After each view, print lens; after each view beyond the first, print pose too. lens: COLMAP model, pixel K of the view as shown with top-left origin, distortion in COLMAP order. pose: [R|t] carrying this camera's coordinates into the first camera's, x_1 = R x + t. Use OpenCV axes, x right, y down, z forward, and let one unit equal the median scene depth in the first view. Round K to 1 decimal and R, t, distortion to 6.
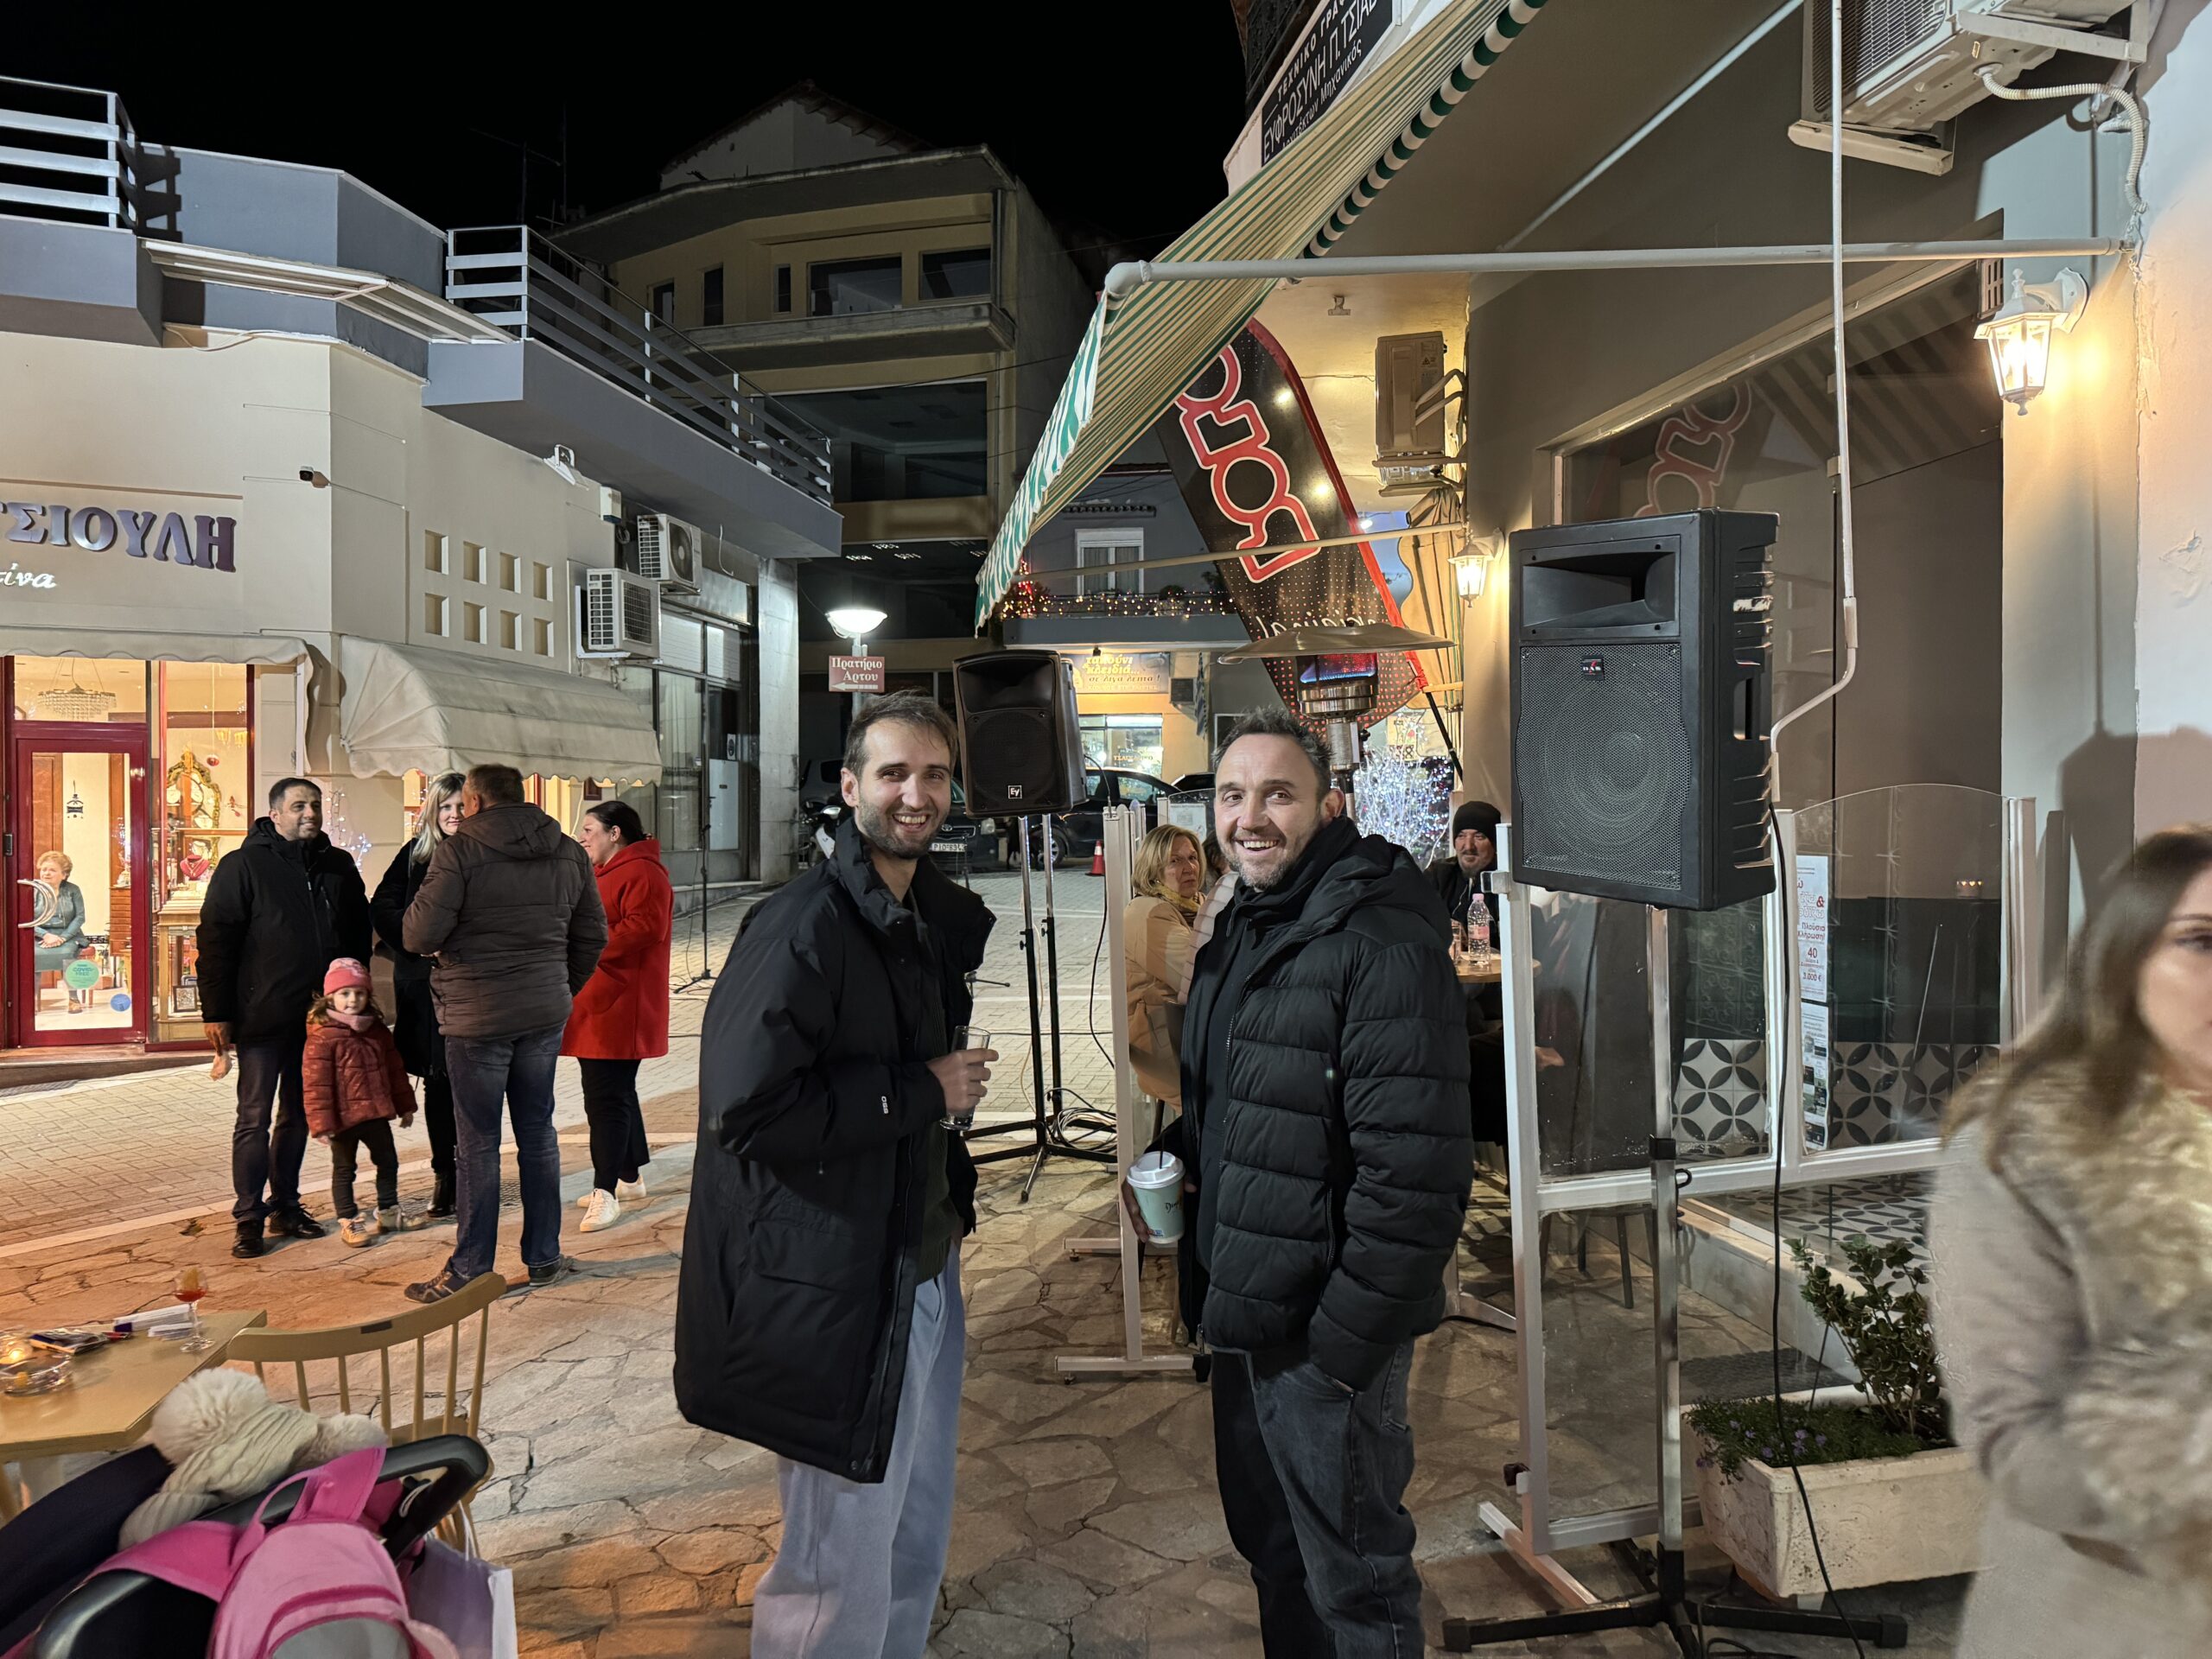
lens RADIAL K [[1537.5, 0, 1096.3], [0, 1537.5, 849.3], [0, 0, 1]] dist [0.049674, -0.065127]
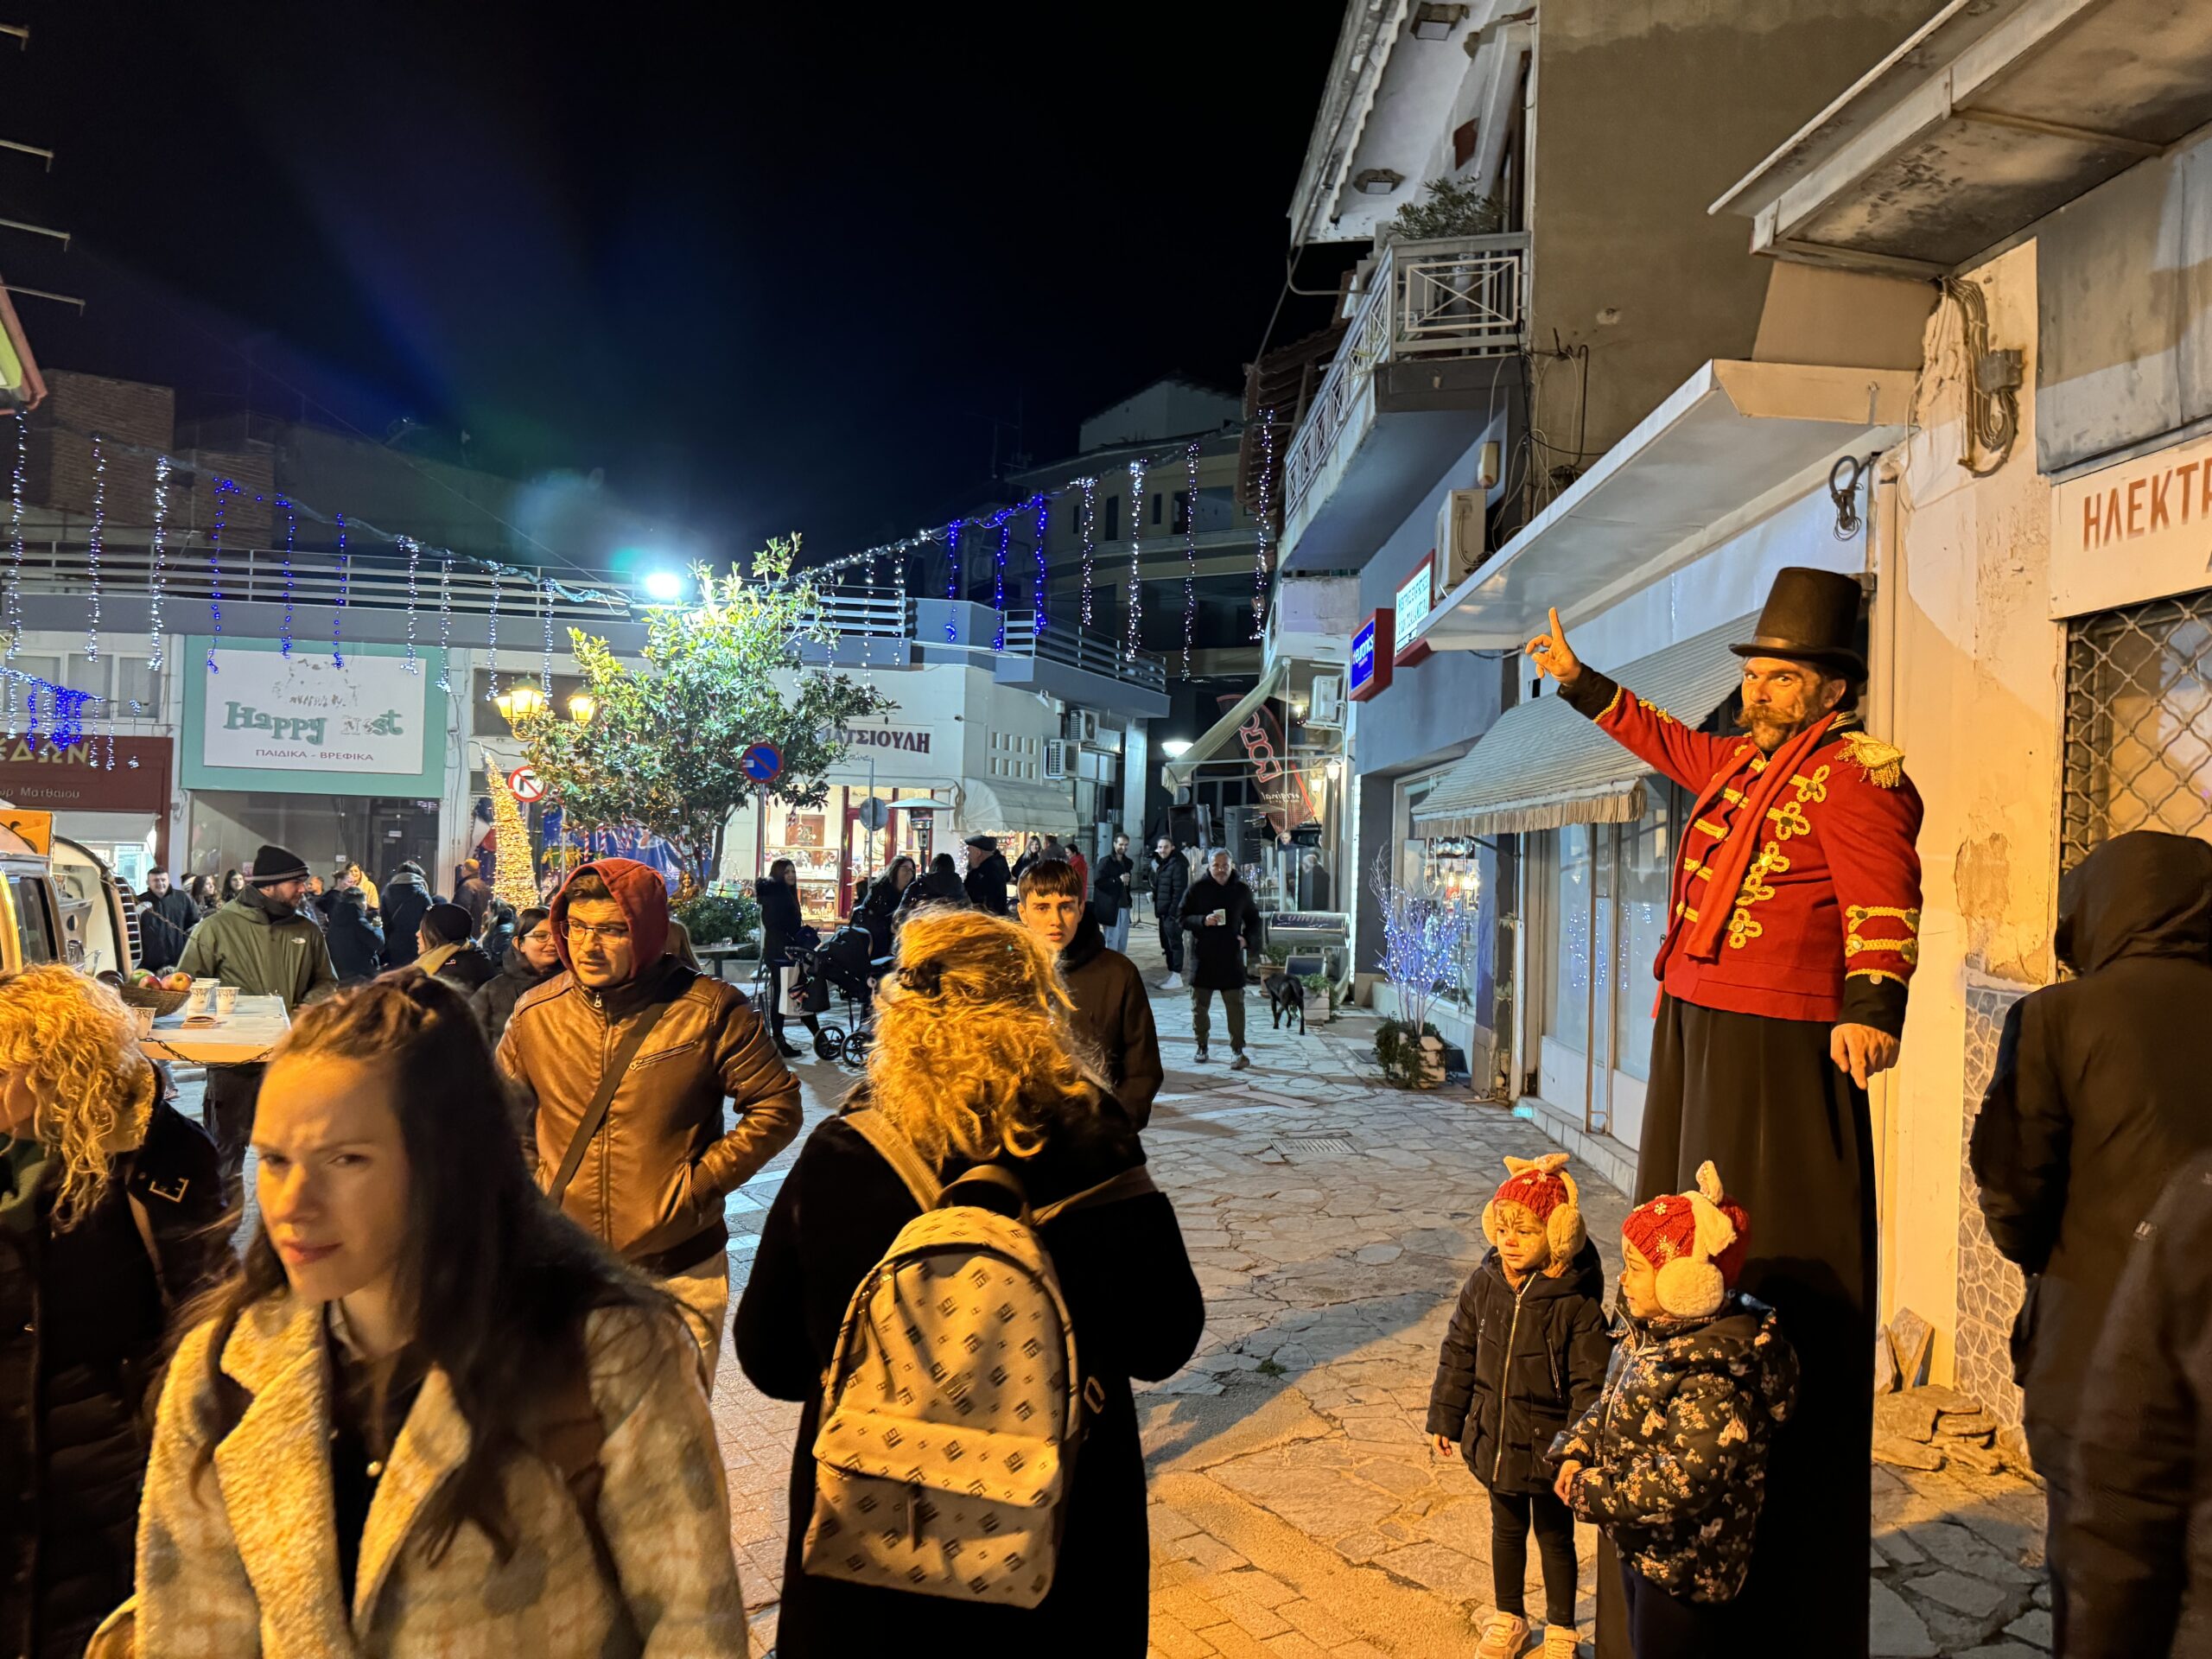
lens RADIAL K [[1537.5, 0, 1107.5], [0, 1537.5, 831.3], [0, 0, 1]] dist [0.049674, -0.065127]
pose [[0.971309, 0.025220, -0.236479, 0.283363], [-0.034125, 0.998851, -0.033637, 0.025579], [0.235359, 0.040742, 0.971054, -1.139172]]
